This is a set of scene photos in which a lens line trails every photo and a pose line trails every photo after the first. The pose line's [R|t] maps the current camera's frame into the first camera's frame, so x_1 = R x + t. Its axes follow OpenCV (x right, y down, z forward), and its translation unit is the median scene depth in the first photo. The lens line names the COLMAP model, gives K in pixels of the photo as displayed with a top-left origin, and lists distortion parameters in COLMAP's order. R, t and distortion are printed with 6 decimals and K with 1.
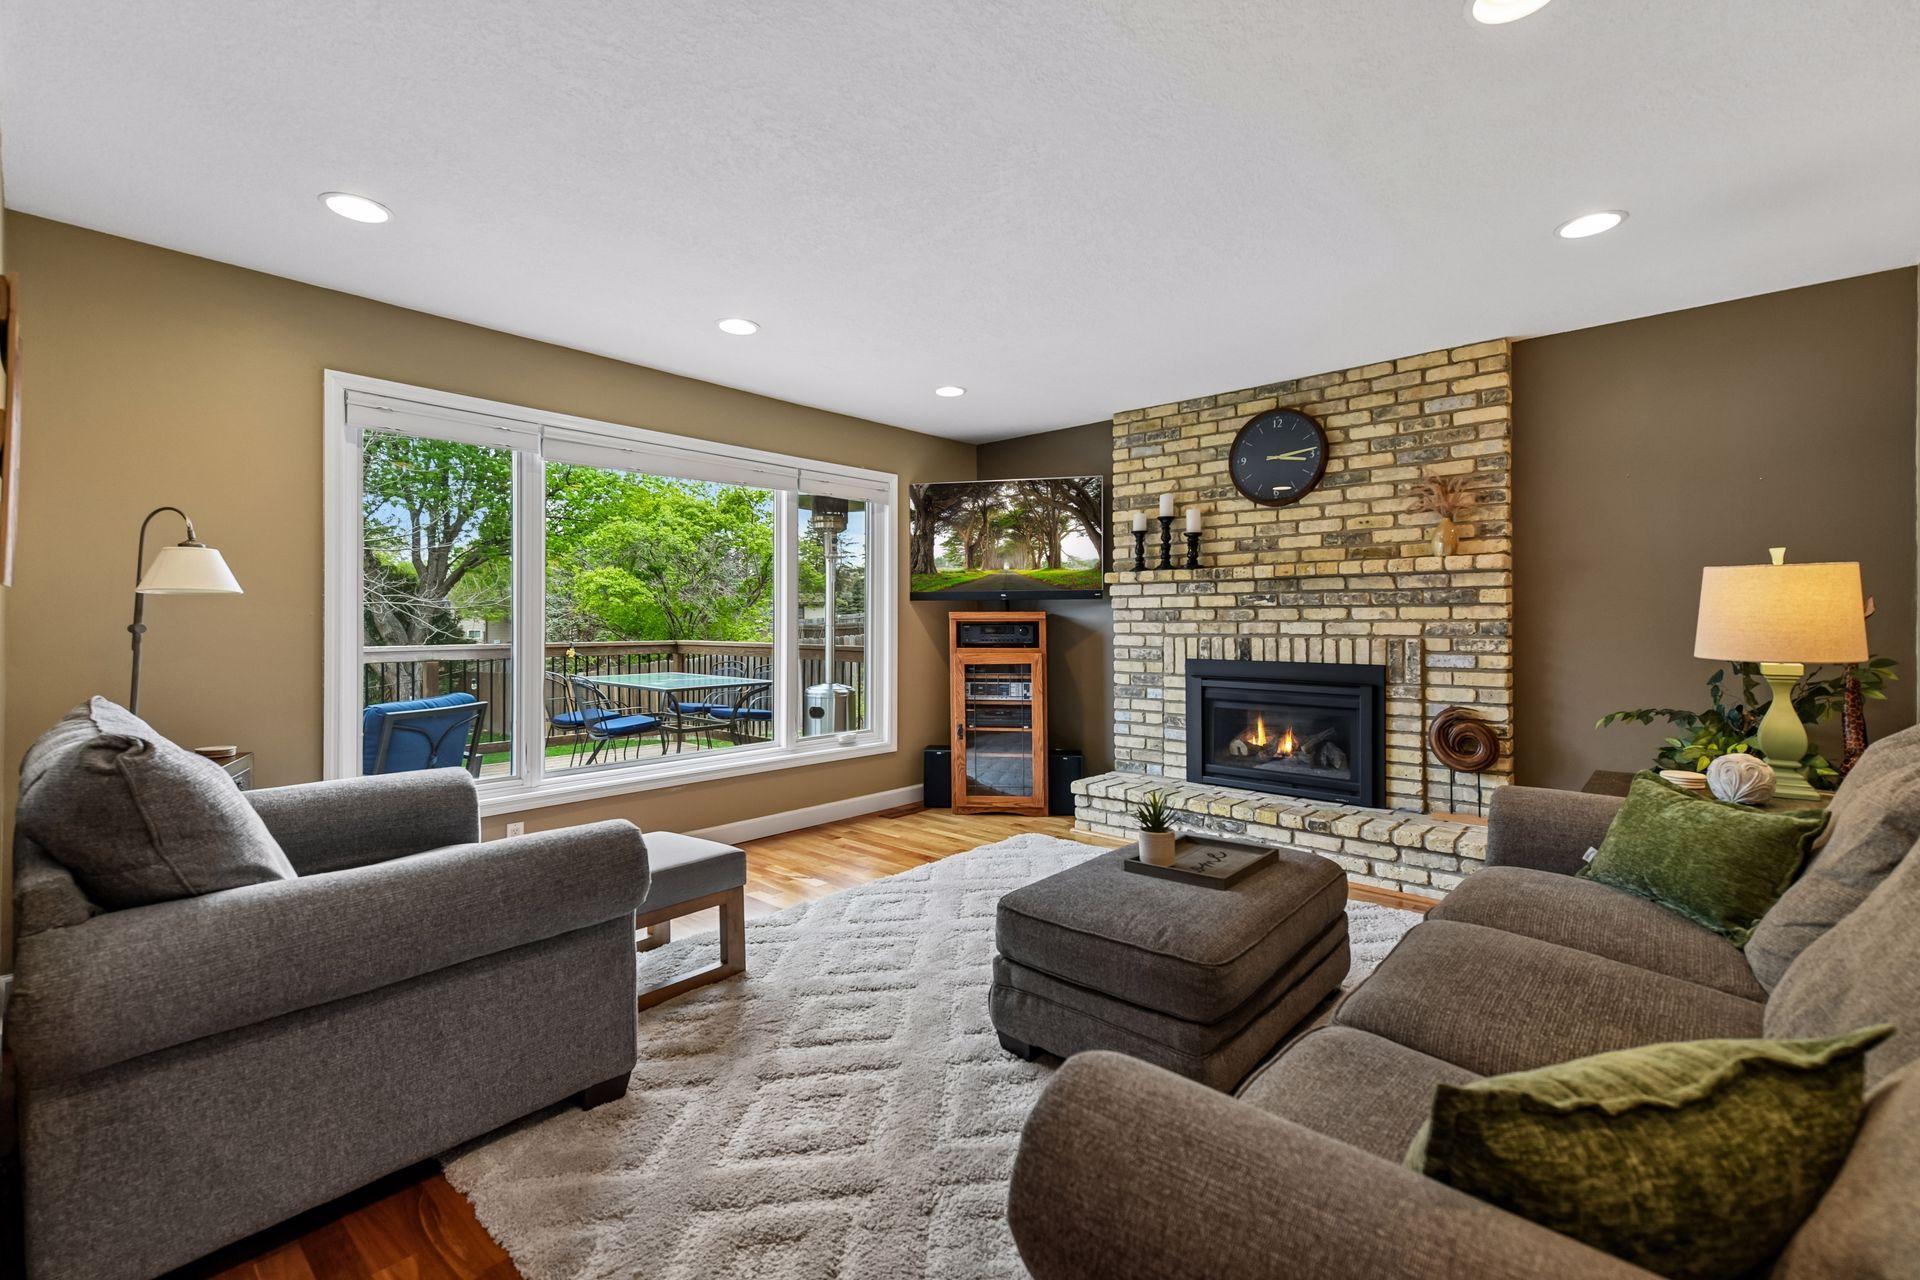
lens RADIAL K [[823.7, 0, 978.7], [0, 823.7, 617.5], [0, 0, 1]] dist [0.014942, -0.001026]
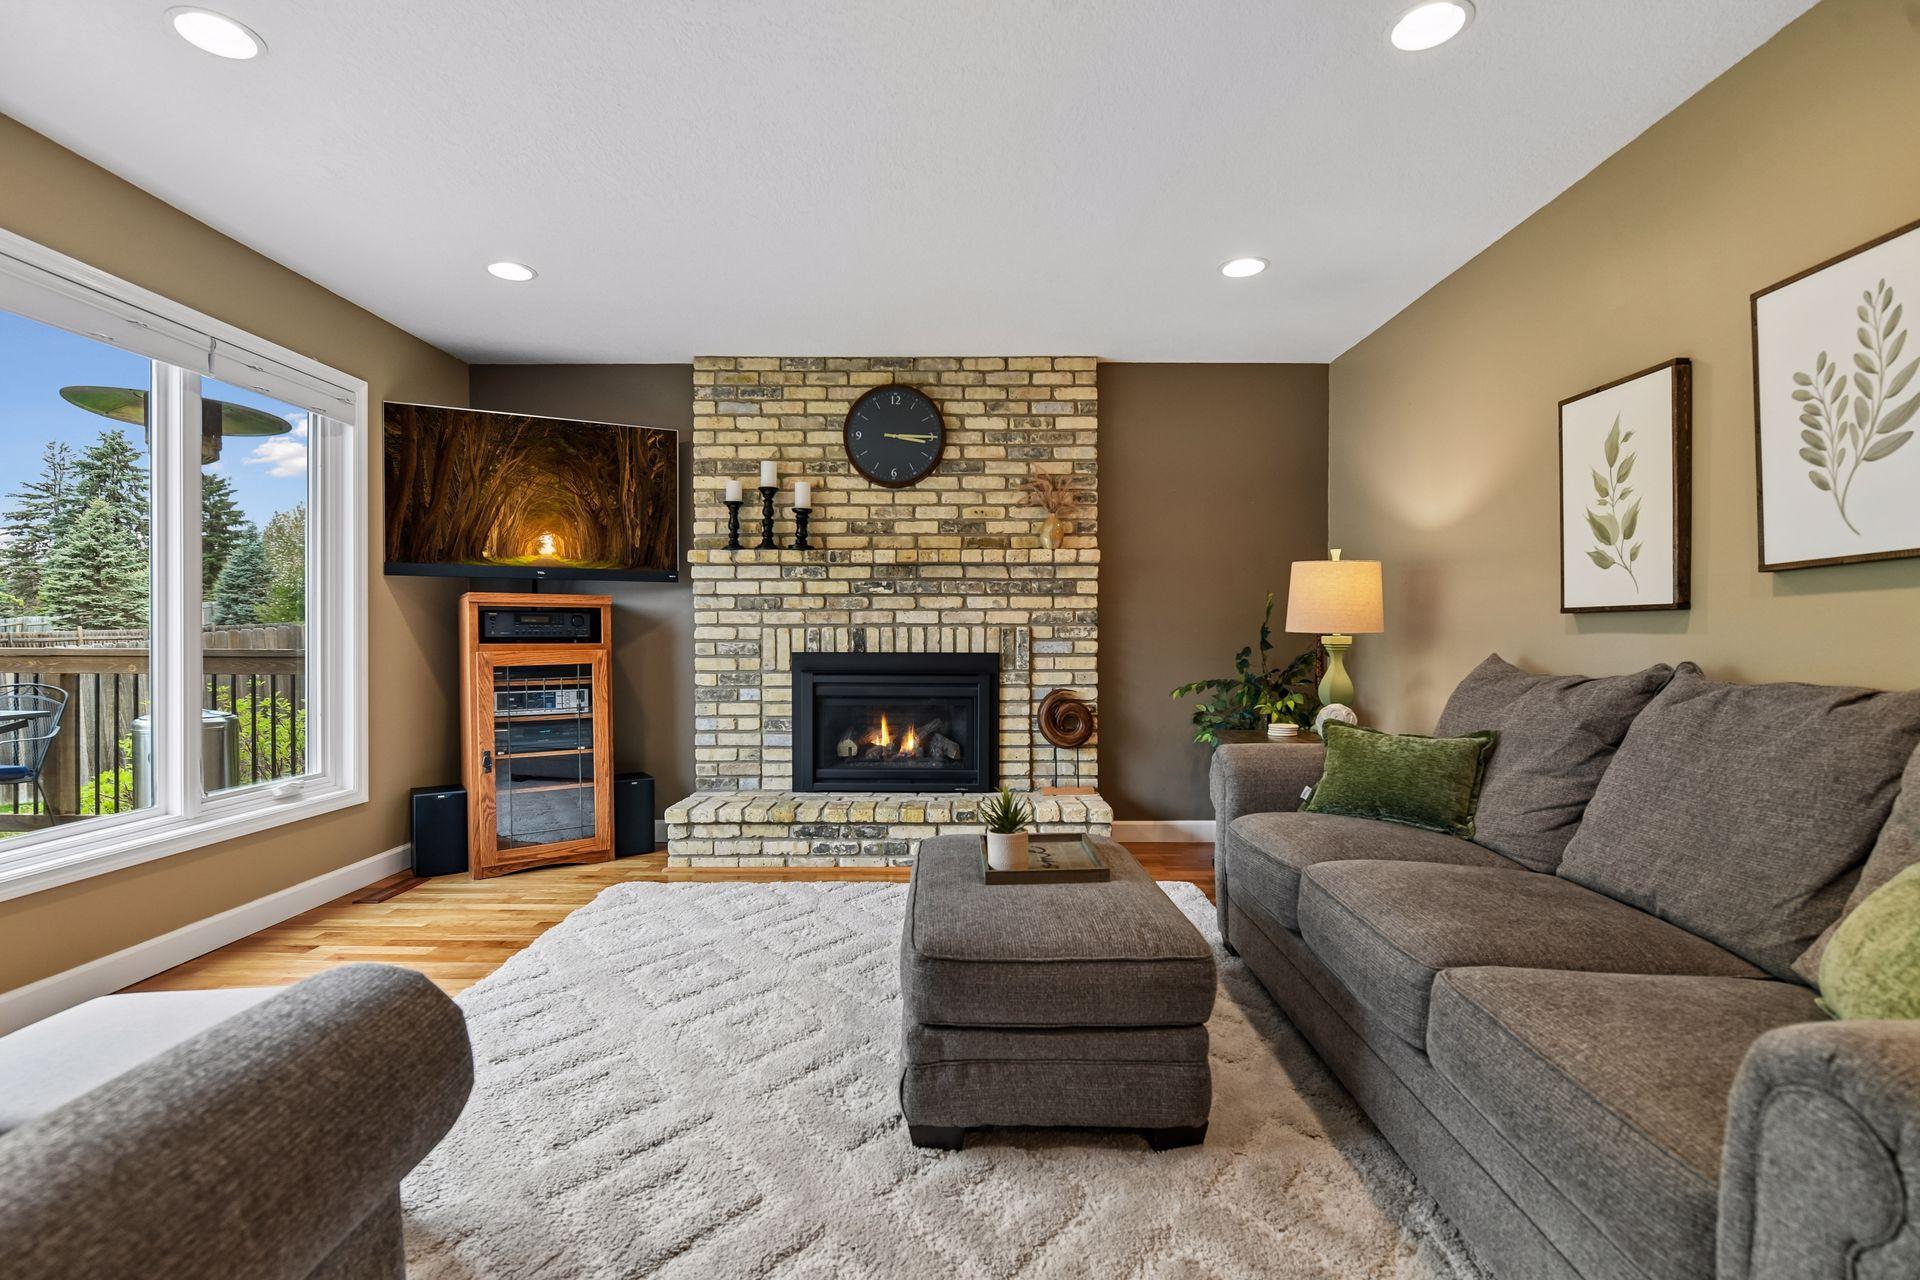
lens RADIAL K [[864.5, 0, 958.3], [0, 864.5, 642.3], [0, 0, 1]] dist [-0.007179, -0.002521]
pose [[0.756119, -0.005120, 0.654414, -0.238003], [-0.003396, 0.999925, 0.011748, 0.030640], [-0.654426, -0.011105, 0.756045, 0.209945]]
